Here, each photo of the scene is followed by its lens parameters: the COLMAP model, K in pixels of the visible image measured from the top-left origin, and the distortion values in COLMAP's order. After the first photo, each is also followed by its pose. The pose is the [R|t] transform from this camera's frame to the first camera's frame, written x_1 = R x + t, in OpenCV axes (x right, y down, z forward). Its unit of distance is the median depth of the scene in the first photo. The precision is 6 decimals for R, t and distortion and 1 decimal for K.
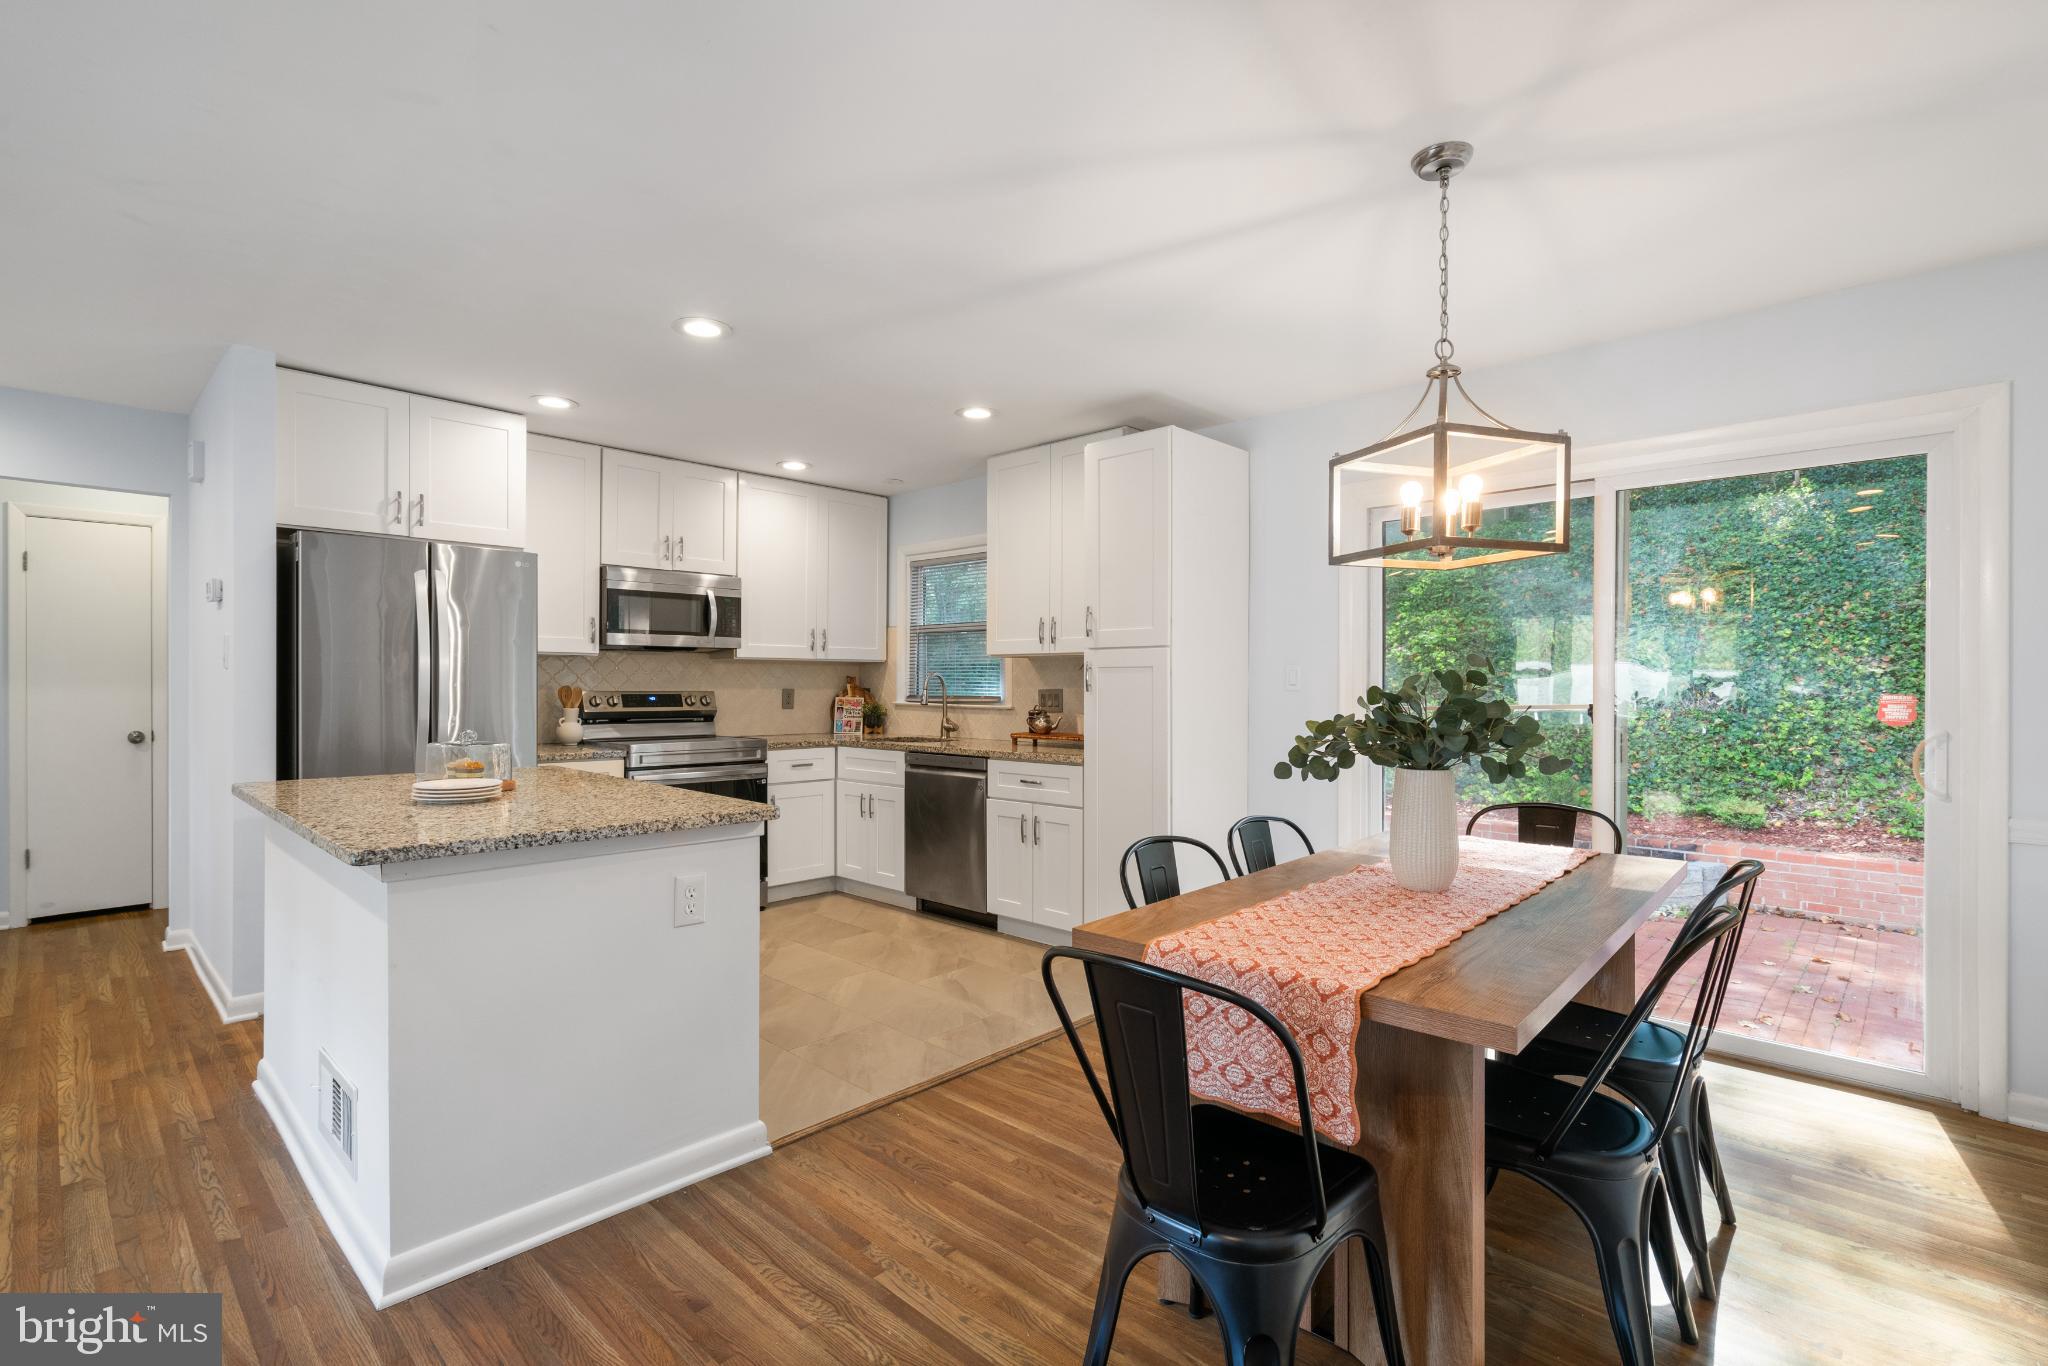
lens RADIAL K [[928.1, 0, 1007.1], [0, 928.1, 691.2], [0, 0, 1]] dist [-0.000476, 0.000530]
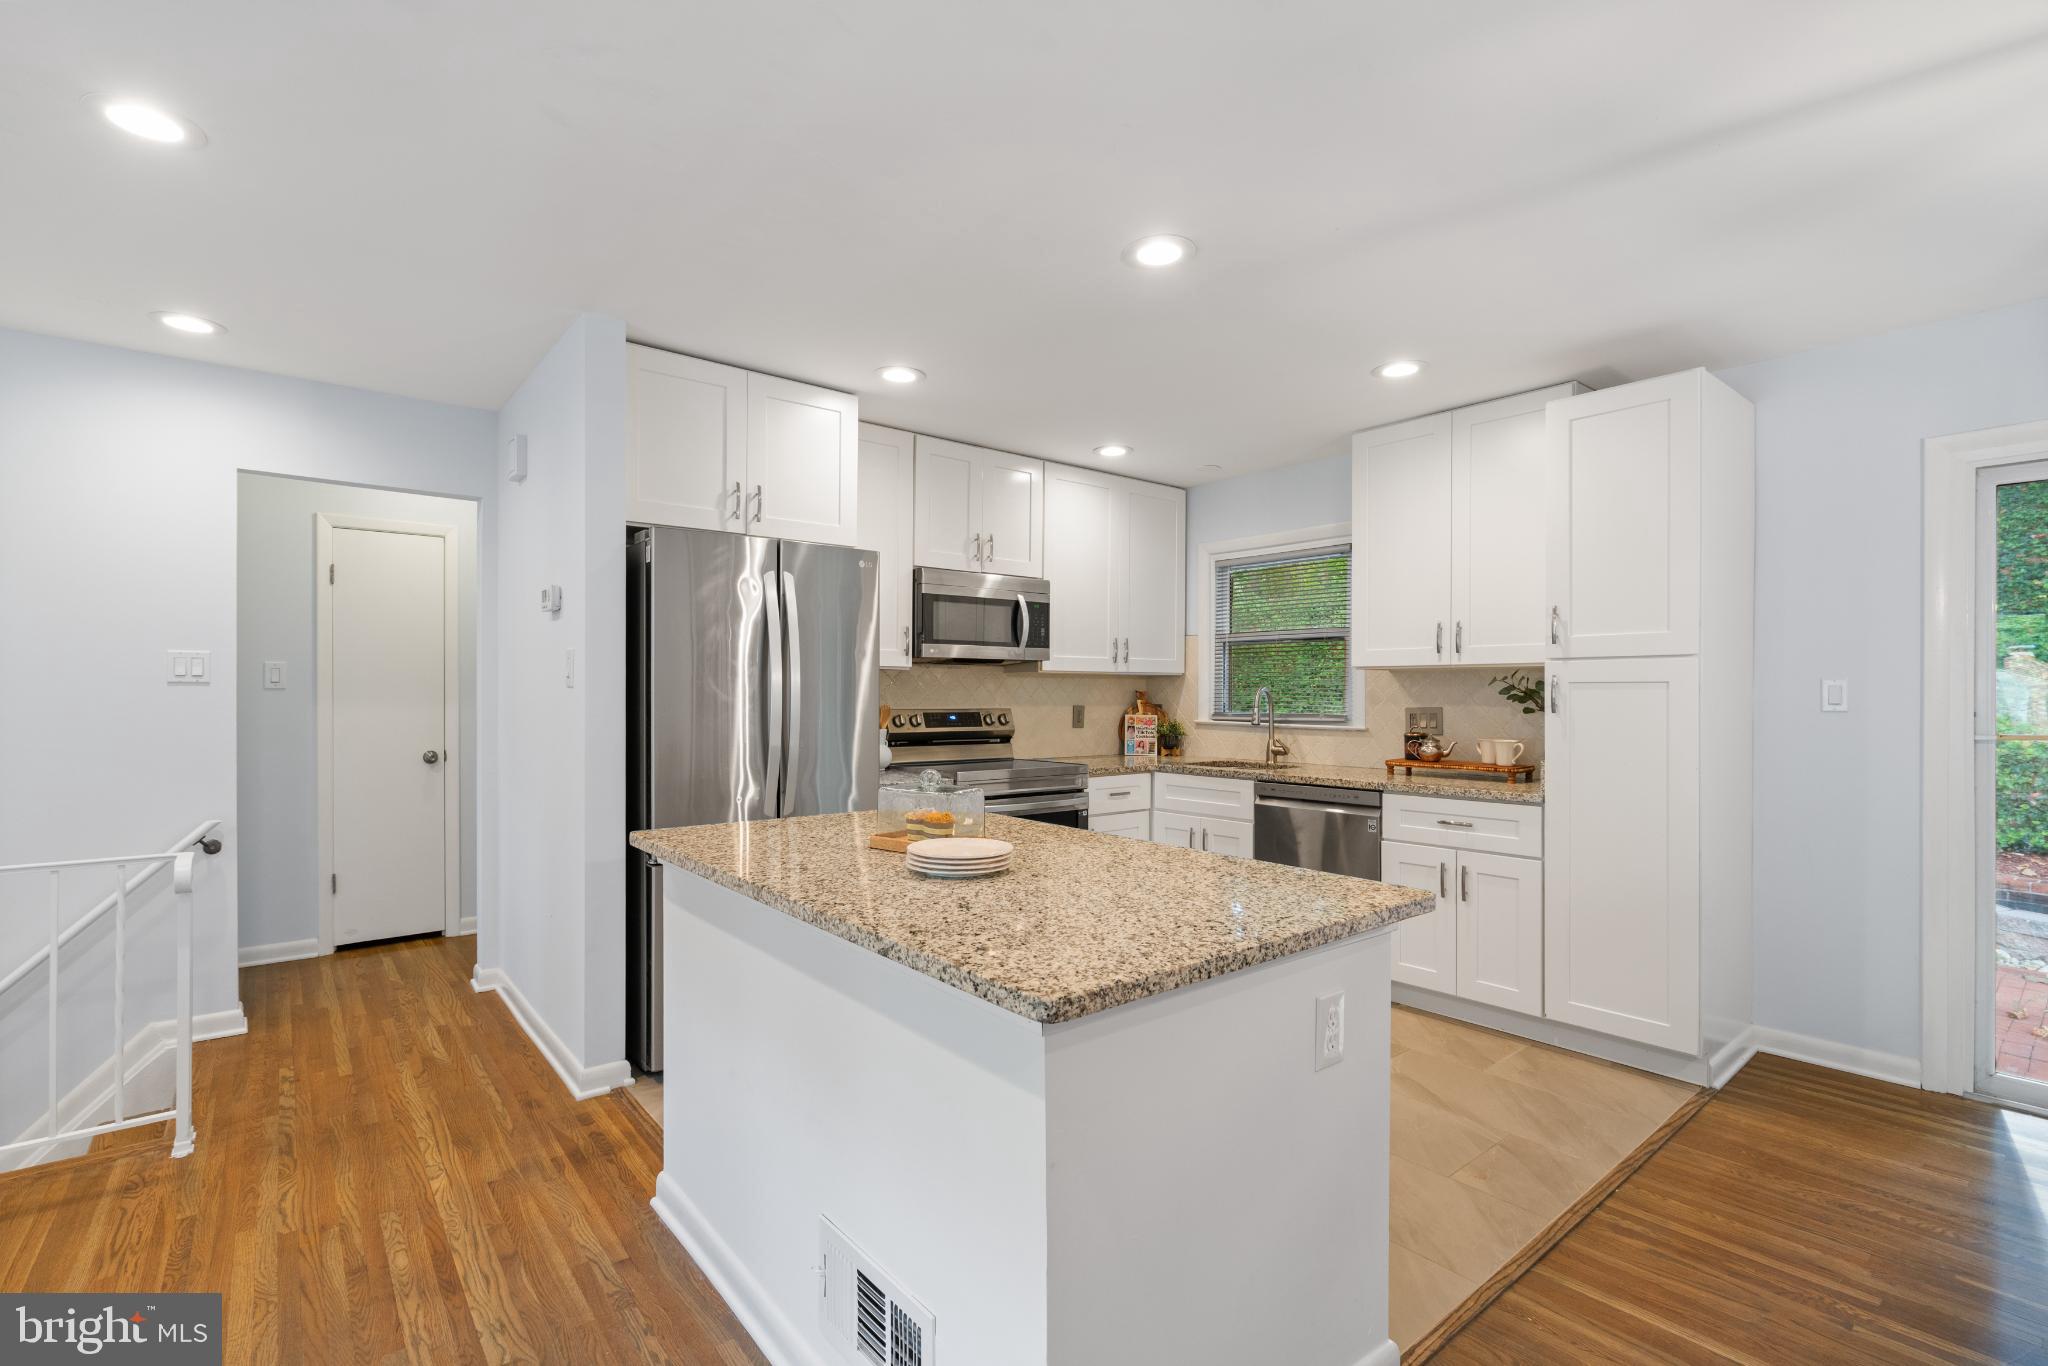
lens RADIAL K [[934.0, 0, 1037.0], [0, 934.0, 703.7], [0, 0, 1]] dist [-0.004337, 0.000614]
pose [[0.992333, 0.000061, -0.123589, -0.212128], [0.000146, 0.999999, 0.001673, -0.007468], [0.123589, -0.001678, 0.992332, 0.131446]]
